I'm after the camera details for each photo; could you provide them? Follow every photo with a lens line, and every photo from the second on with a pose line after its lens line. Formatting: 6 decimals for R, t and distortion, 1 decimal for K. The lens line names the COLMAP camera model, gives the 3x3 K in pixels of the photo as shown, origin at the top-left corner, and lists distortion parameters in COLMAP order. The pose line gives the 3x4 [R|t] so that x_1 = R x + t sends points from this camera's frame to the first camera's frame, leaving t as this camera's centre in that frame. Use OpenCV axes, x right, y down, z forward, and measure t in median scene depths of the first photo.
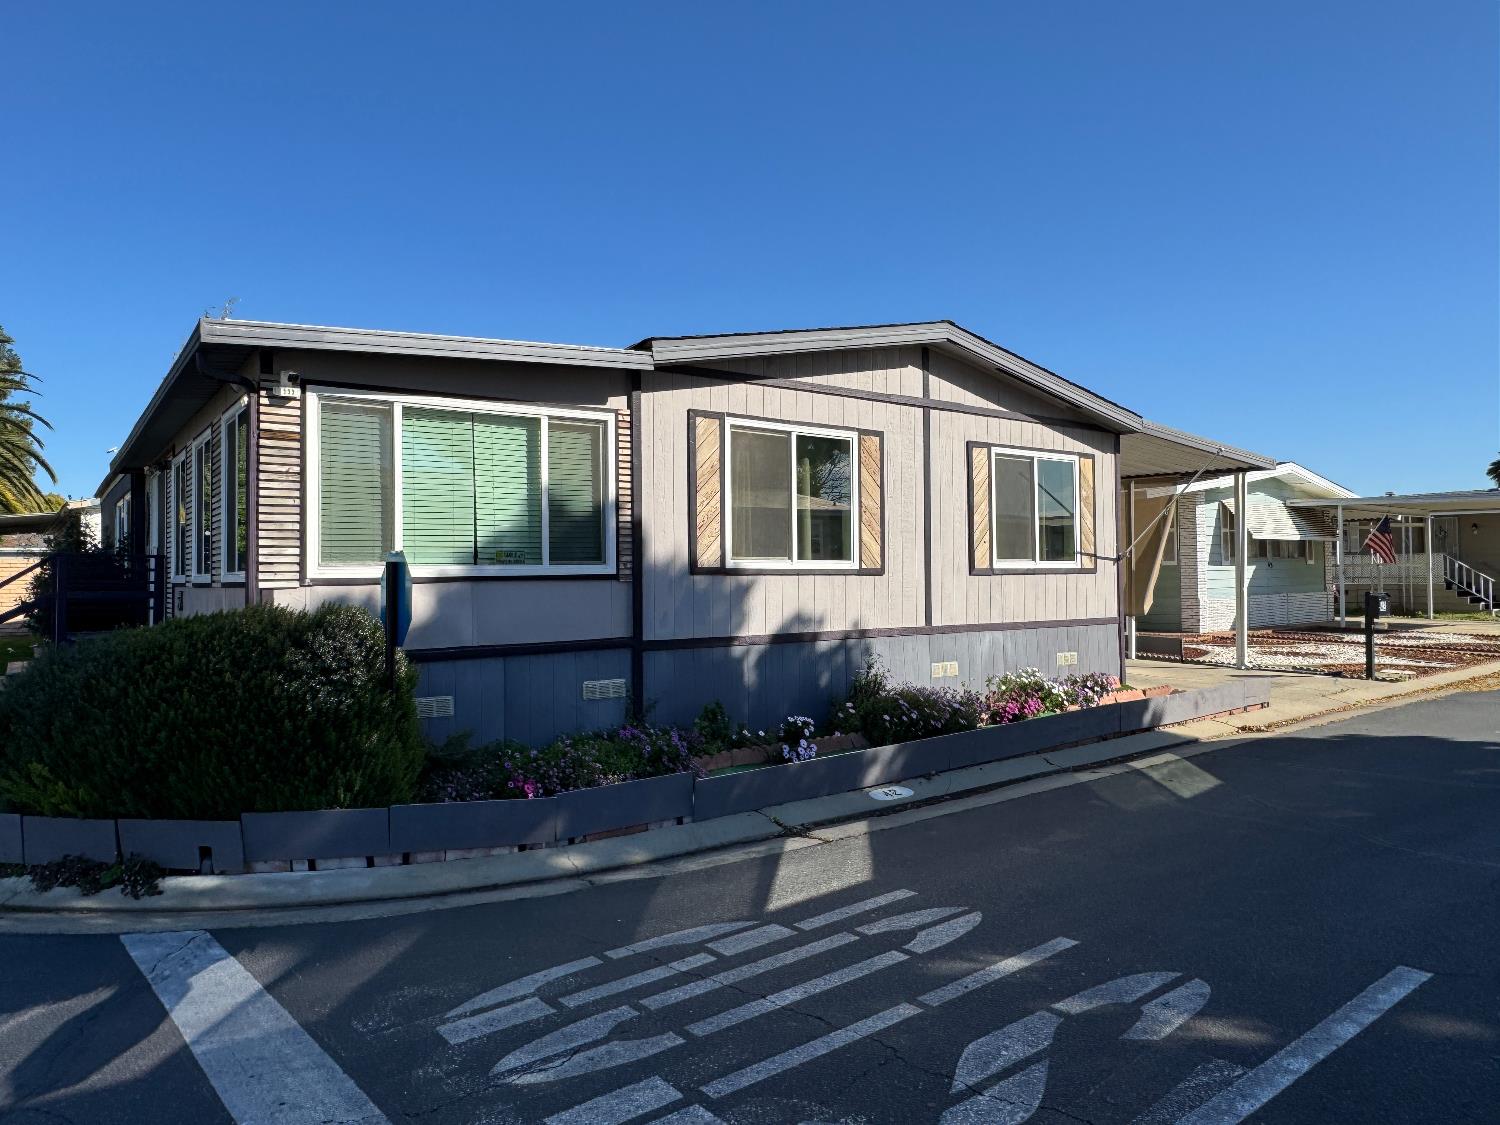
lens RADIAL K [[986.6, 0, 750.0], [0, 986.6, 562.5], [0, 0, 1]] dist [0.002045, -0.000837]
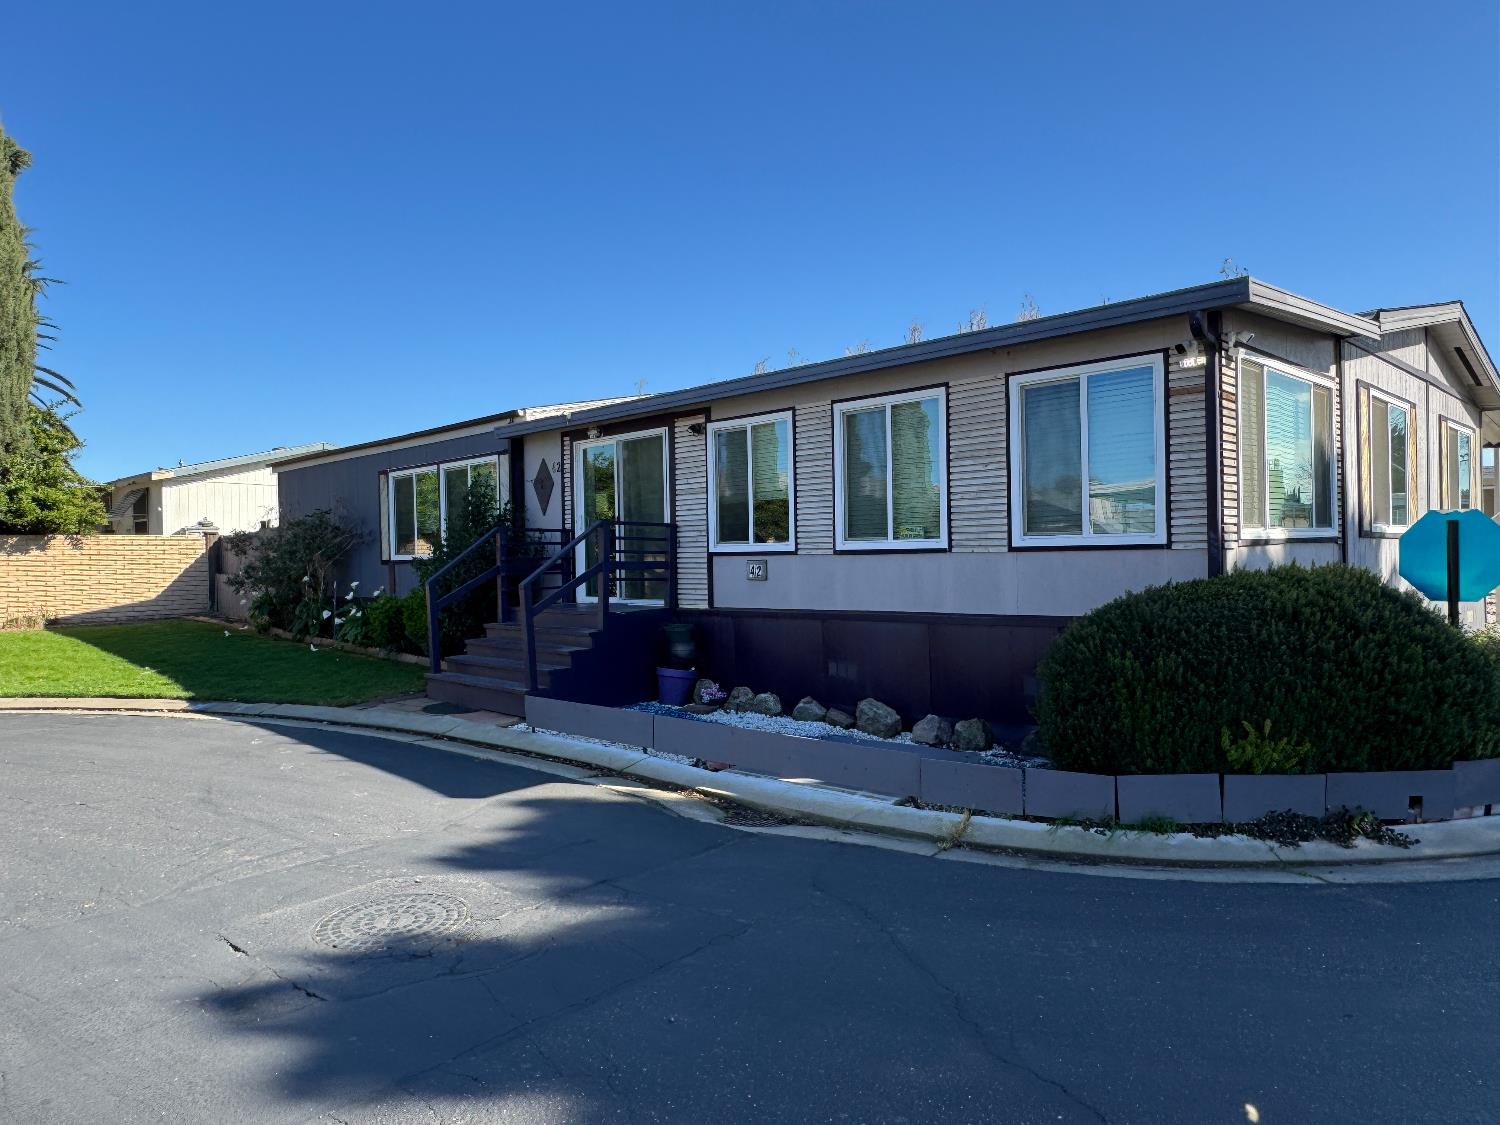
lens RADIAL K [[986.6, 0, 750.0], [0, 986.6, 562.5], [0, 0, 1]] dist [0.002045, -0.000837]
pose [[0.992635, -0.007961, 0.120879, -0.884106], [0.005907, 0.999832, 0.017339, 0.016582], [-0.120996, -0.016498, 0.992516, 0.048038]]
